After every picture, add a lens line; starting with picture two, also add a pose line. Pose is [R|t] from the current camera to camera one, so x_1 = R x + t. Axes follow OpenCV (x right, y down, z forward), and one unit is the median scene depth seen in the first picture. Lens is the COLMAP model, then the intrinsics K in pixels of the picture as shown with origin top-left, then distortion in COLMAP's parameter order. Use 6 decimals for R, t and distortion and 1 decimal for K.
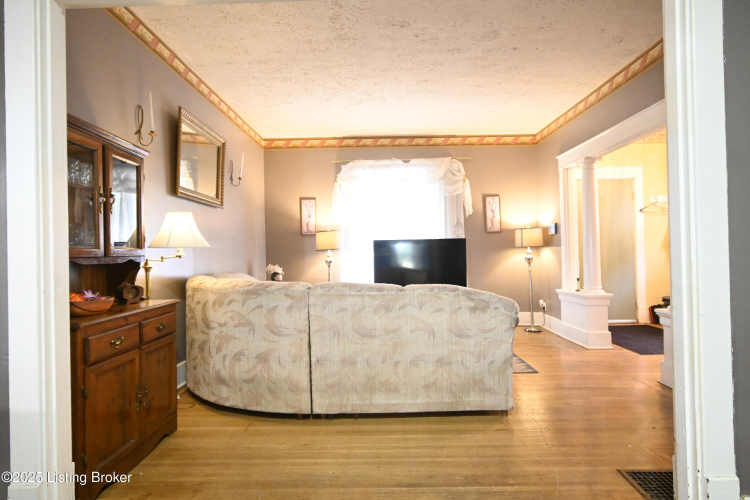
lens RADIAL K [[427.1, 0, 372.9], [0, 427.1, 252.8], [0, 0, 1]] dist [0.000861, 0.000326]
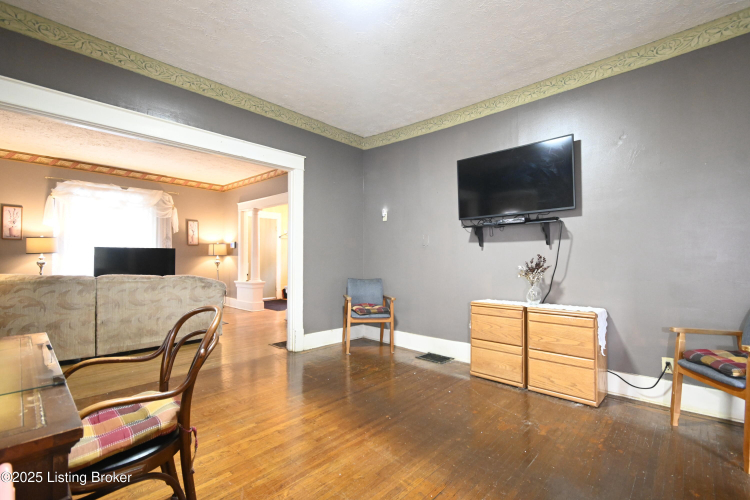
lens RADIAL K [[333.9, 0, 376.8], [0, 333.9, 251.1], [0, 0, 1]] dist [0.013387, 0.000096]
pose [[0.664007, 0.037307, 0.746795, -0.184998], [-0.018403, 0.999267, -0.033557, 0.001138], [-0.747500, 0.008539, 0.664207, -0.294902]]
